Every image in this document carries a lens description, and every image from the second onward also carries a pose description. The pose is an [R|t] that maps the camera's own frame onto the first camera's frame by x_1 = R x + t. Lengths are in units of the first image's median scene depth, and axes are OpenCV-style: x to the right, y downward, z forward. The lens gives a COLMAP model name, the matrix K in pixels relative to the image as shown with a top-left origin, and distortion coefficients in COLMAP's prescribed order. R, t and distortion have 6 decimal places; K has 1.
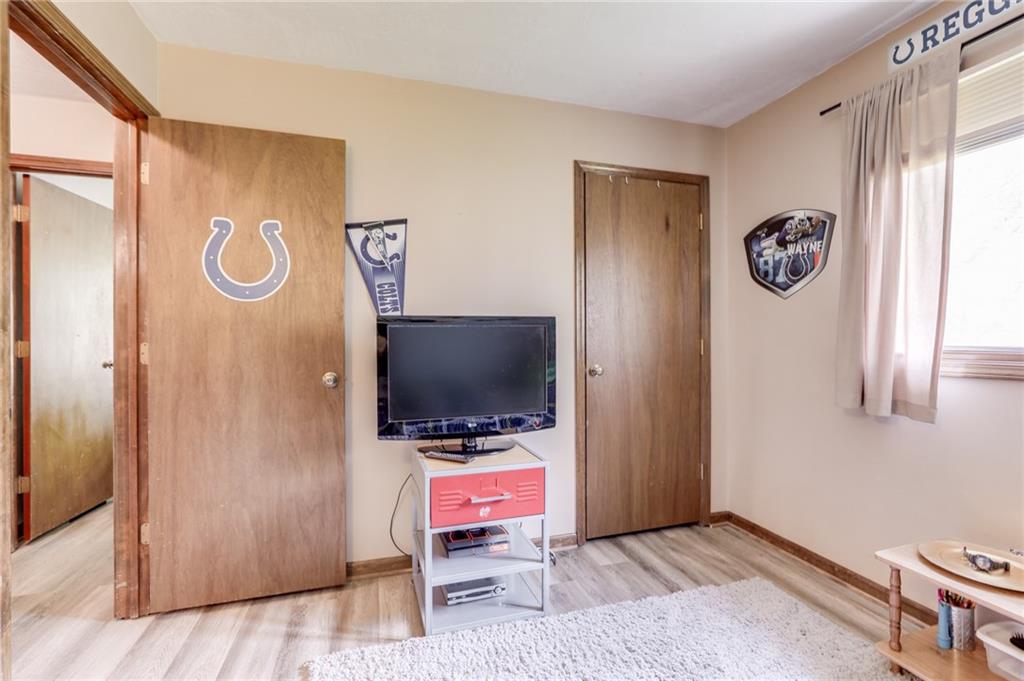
lens RADIAL K [[468.5, 0, 516.7], [0, 468.5, 343.9], [0, 0, 1]] dist [-0.028368, 0.009756]
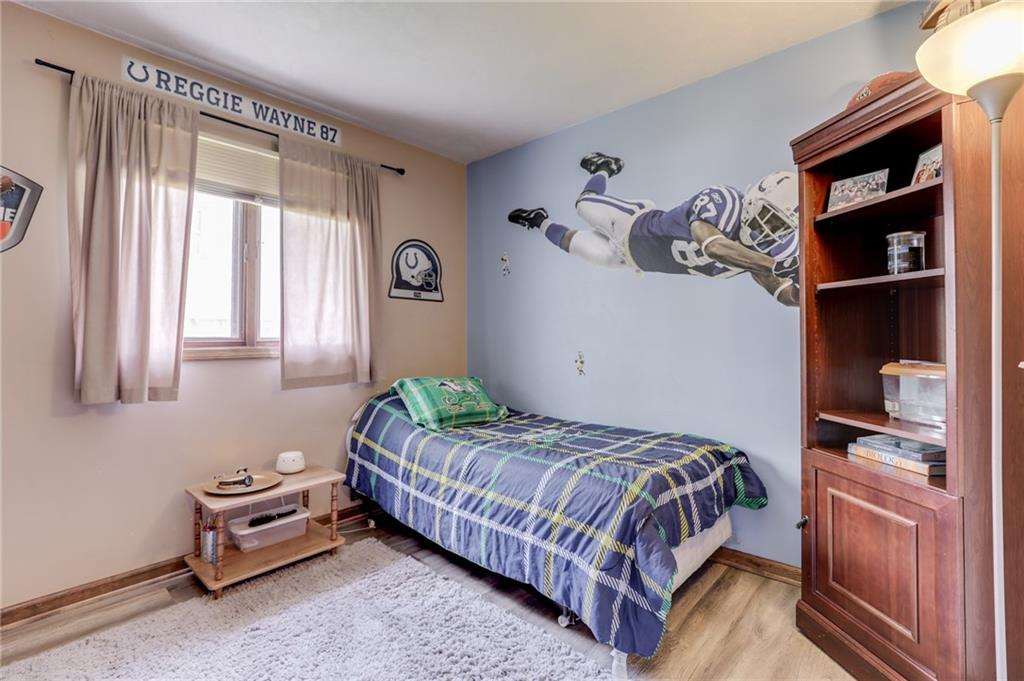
lens RADIAL K [[468.5, 0, 514.4], [0, 468.5, 334.6], [0, 0, 1]] dist [-0.028368, 0.009756]
pose [[-0.521425, 0.008918, 0.853251, -0.599349], [0.022379, 0.999744, 0.003227, 0.014438], [-0.853004, 0.020777, -0.521491, 0.857398]]
